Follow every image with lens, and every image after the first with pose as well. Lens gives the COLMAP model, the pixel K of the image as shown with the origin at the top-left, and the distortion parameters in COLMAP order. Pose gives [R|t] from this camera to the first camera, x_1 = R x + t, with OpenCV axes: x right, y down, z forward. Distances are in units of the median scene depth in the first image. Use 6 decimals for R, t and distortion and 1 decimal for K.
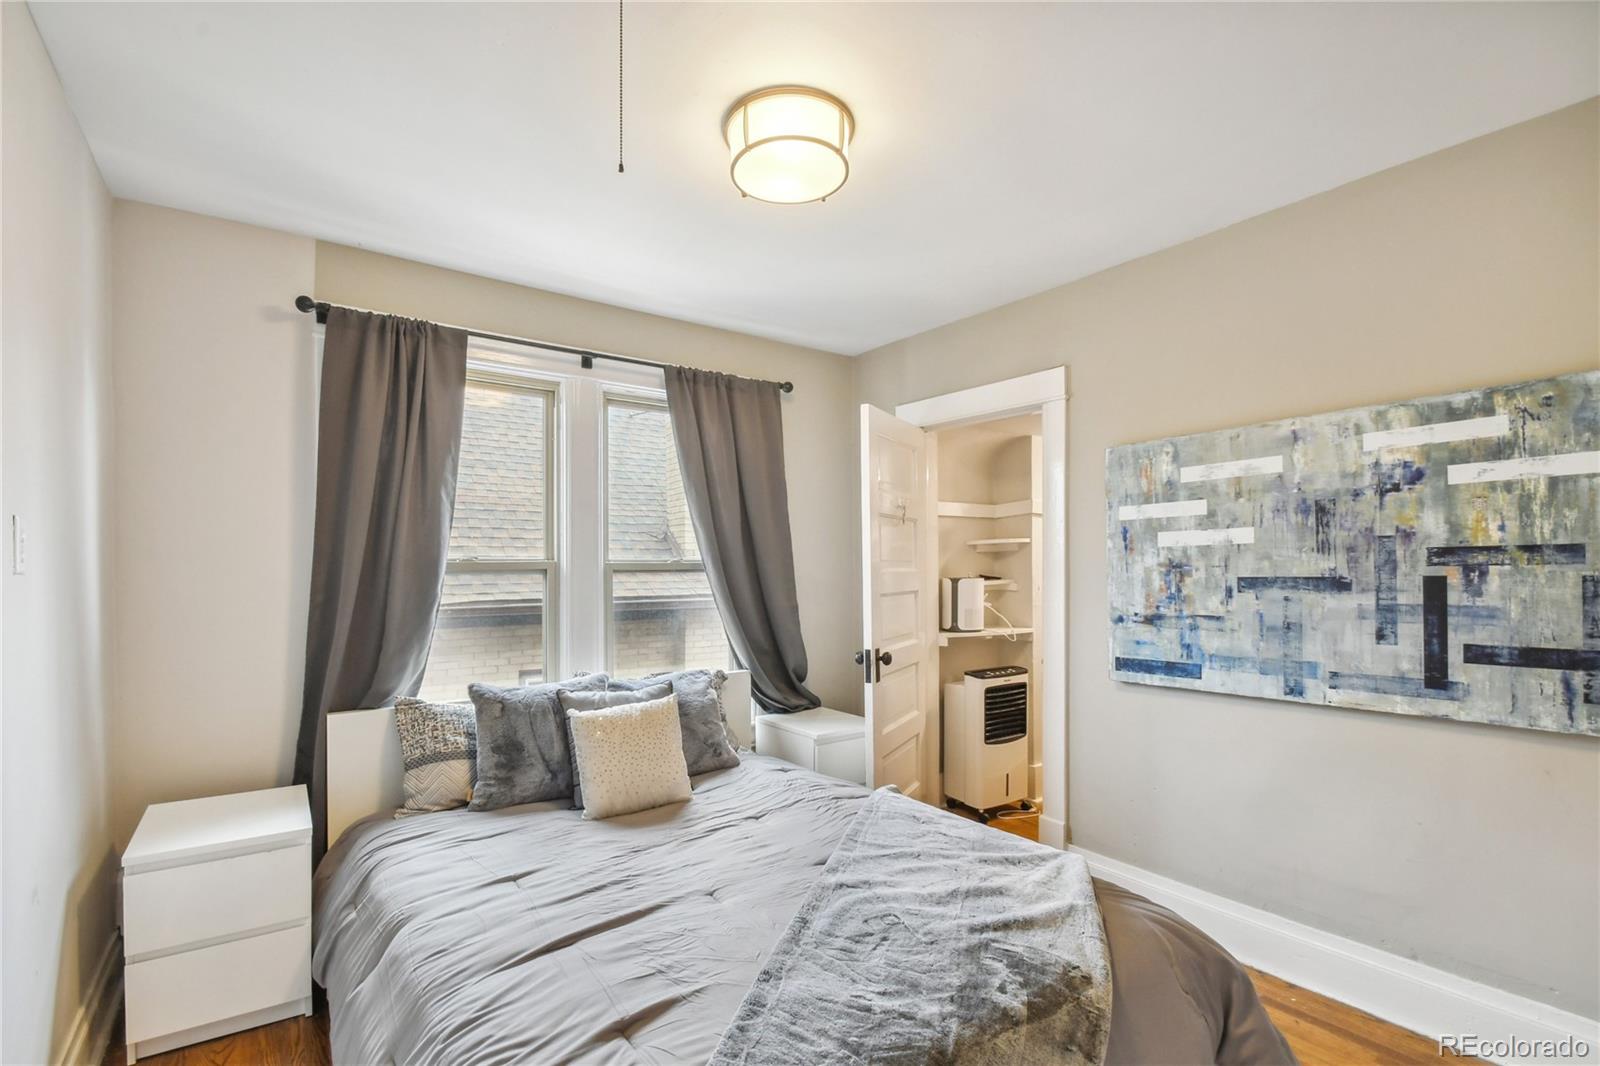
lens RADIAL K [[720.0, 0, 809.2], [0, 720.0, 564.3], [0, 0, 1]] dist [0.004229, -0.006811]
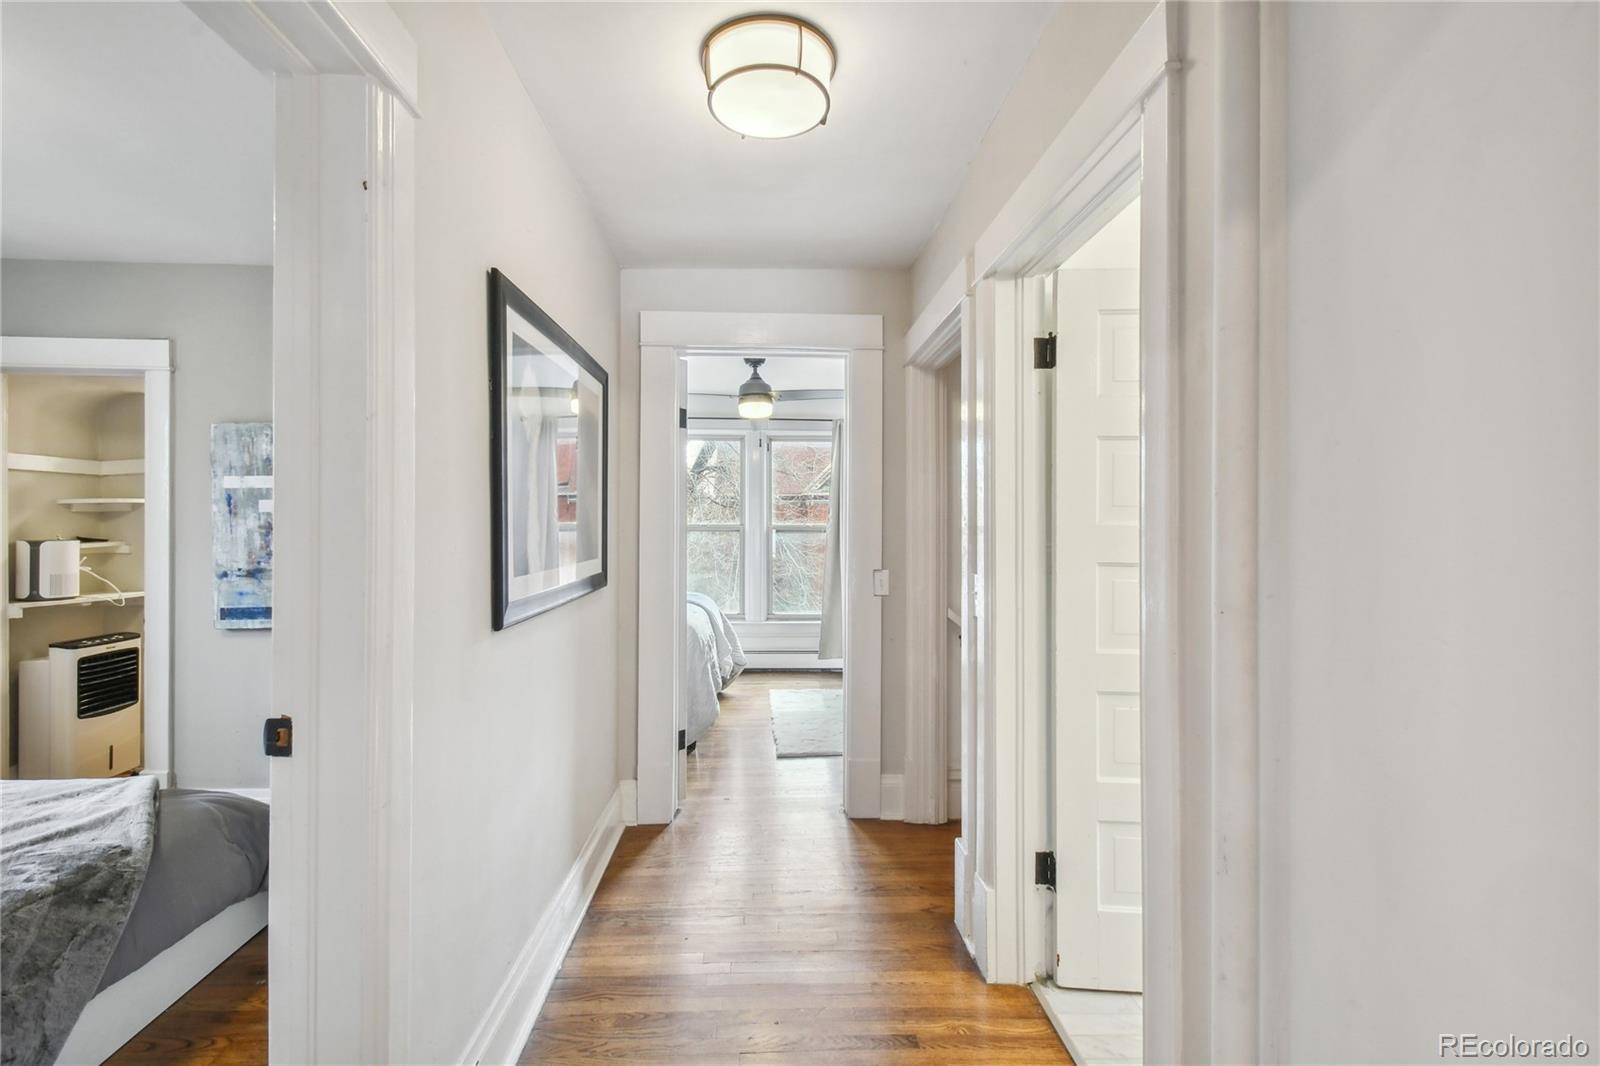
lens RADIAL K [[720.0, 0, 796.4], [0, 720.0, 526.4], [0, 0, 1]] dist [0.004229, -0.006811]
pose [[0.563674, 0.006119, 0.825975, 0.000457], [-0.005975, 0.999977, -0.003330, -0.001779], [-0.825976, -0.003058, 0.563697, -0.391186]]
